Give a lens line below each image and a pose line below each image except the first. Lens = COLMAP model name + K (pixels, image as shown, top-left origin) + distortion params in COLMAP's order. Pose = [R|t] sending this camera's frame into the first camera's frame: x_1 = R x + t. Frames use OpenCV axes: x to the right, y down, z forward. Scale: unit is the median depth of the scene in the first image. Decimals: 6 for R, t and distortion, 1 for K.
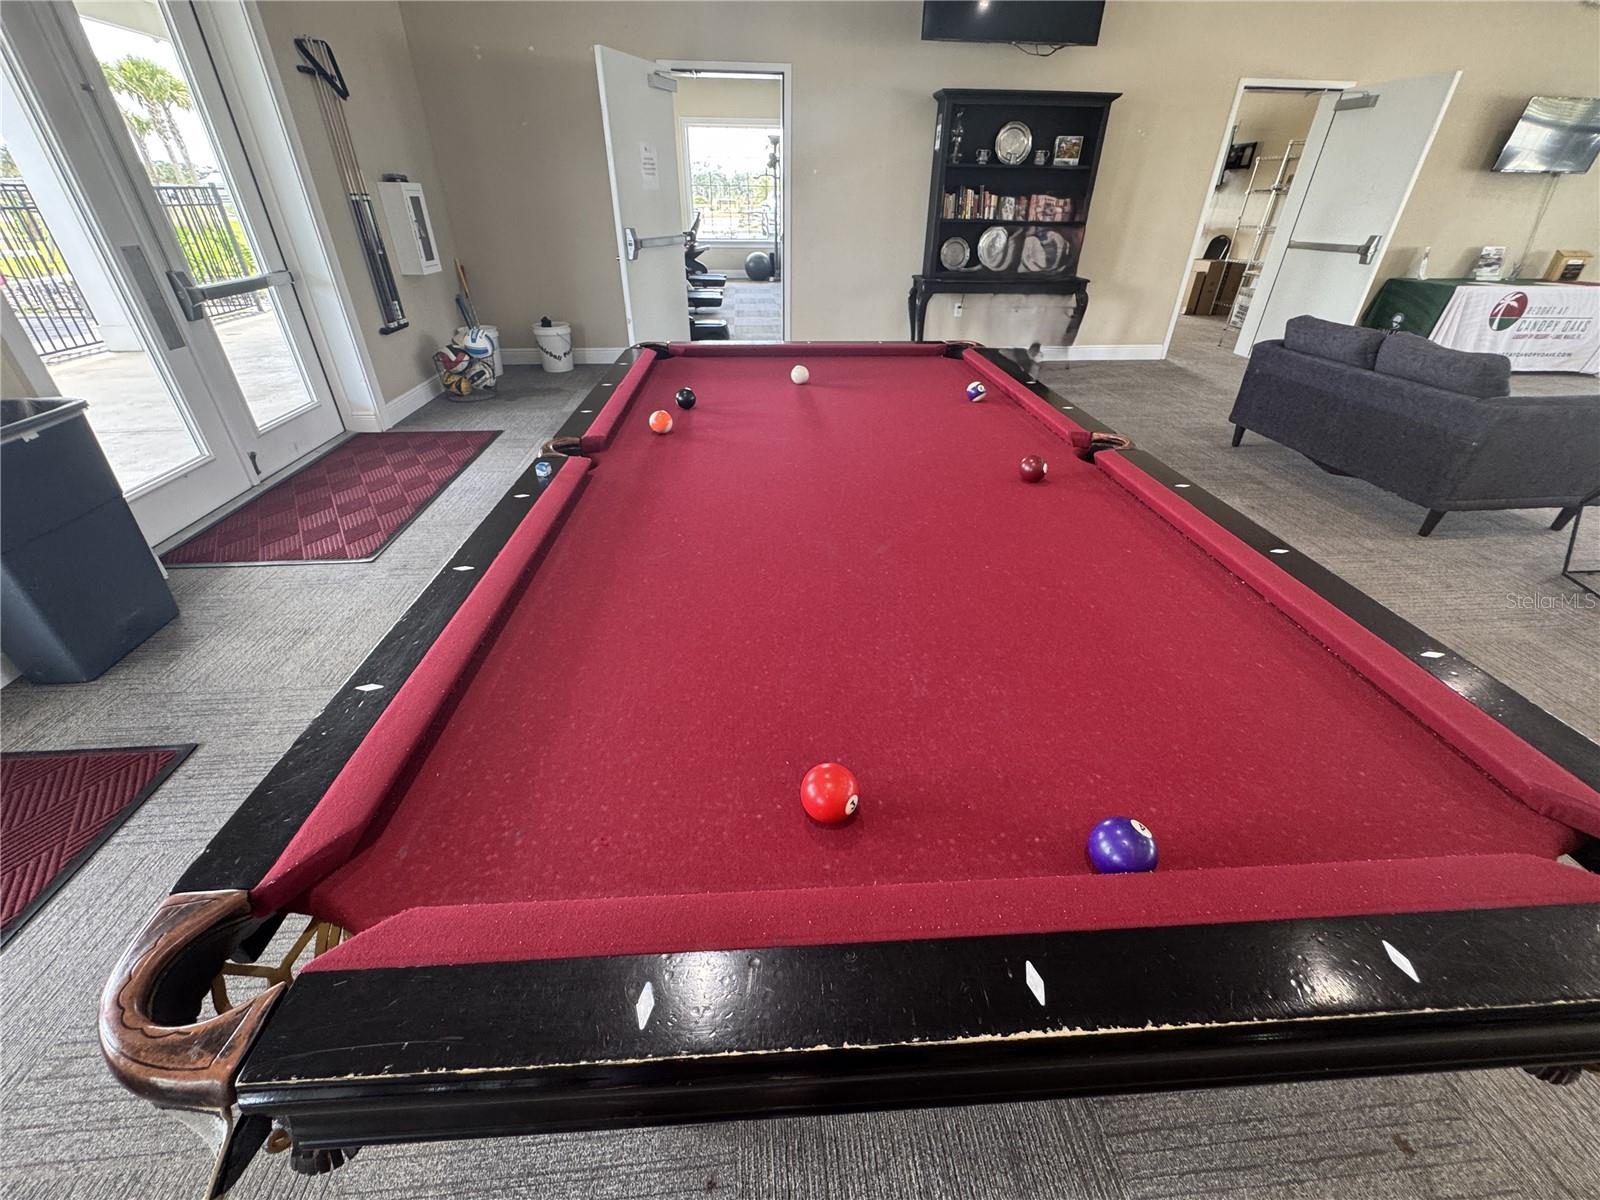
lens RADIAL K [[641.8, 0, 800.0], [0, 641.8, 600.0], [0, 0, 1]] dist [-0.001255, -0.000100]
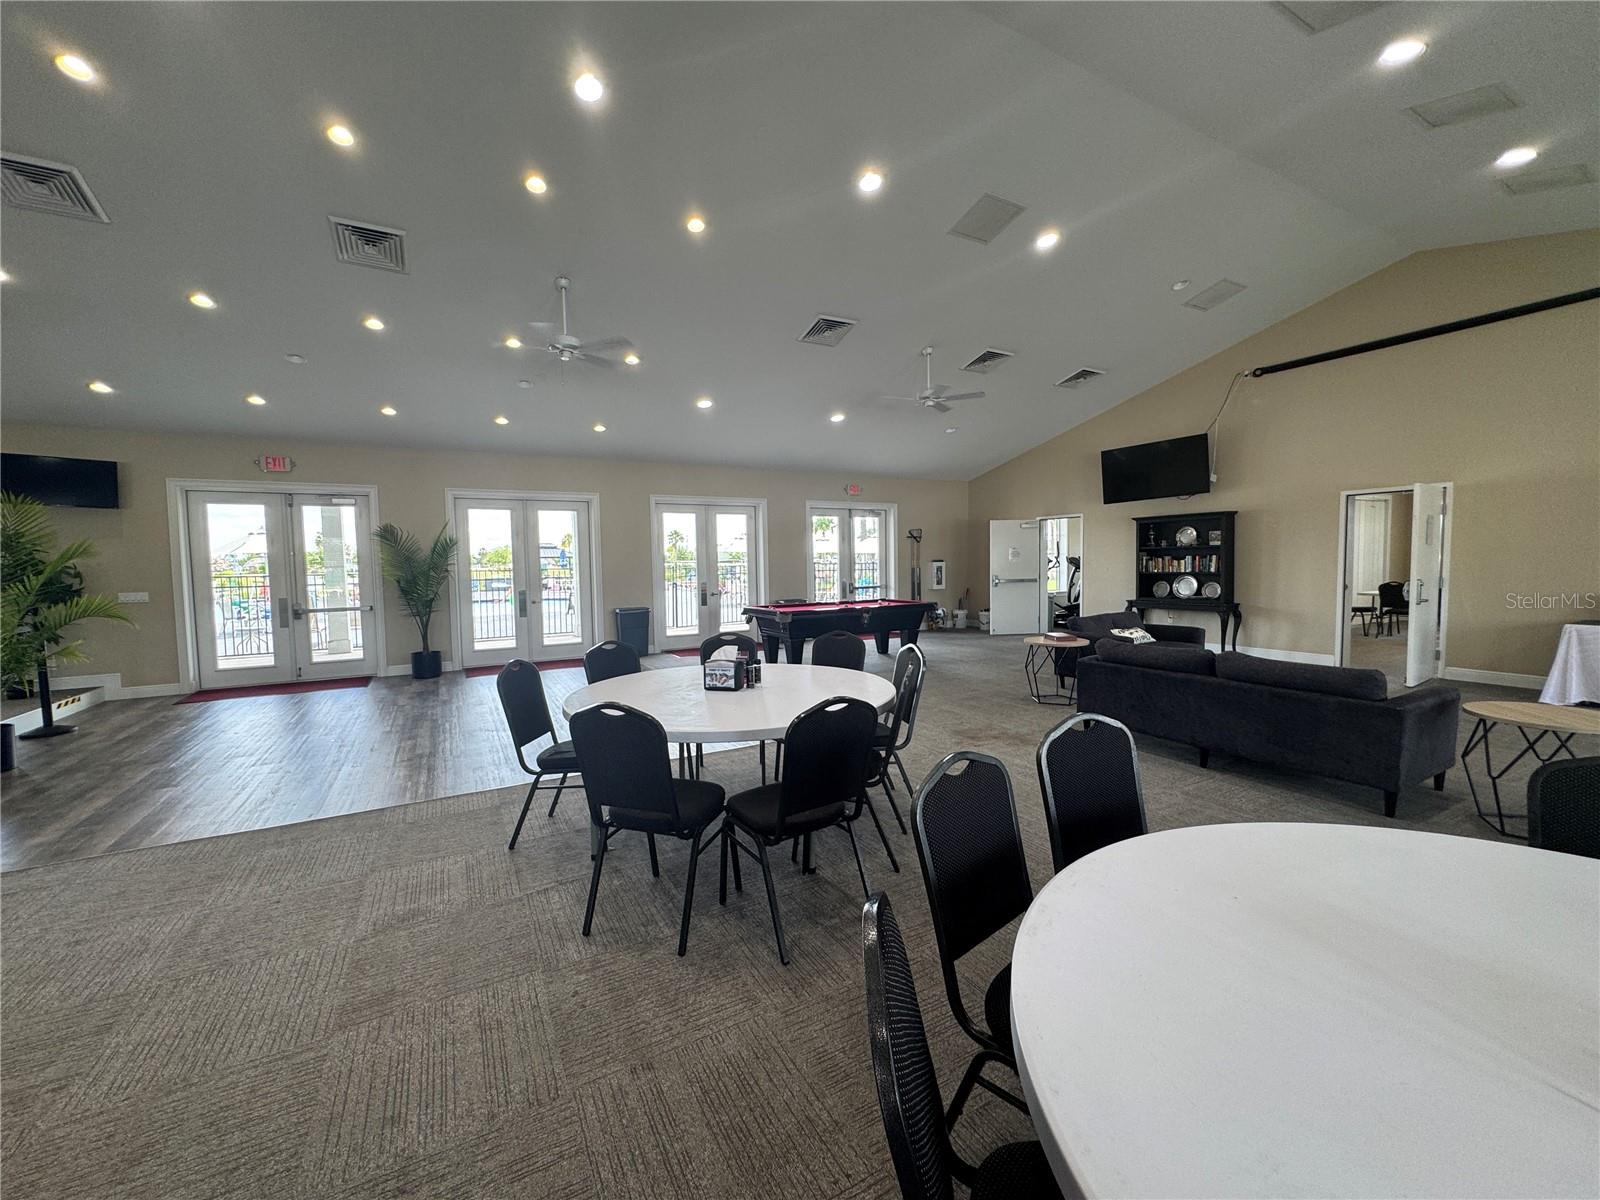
lens RADIAL K [[641.8, 0, 800.0], [0, 641.8, 600.0], [0, 0, 1]] dist [-0.001255, -0.000100]
pose [[0.411271, 0.034427, -0.910863, 1.499328], [-0.467838, 0.865597, -0.178521, 0.276524], [0.782294, 0.499557, 0.372101, -0.434951]]
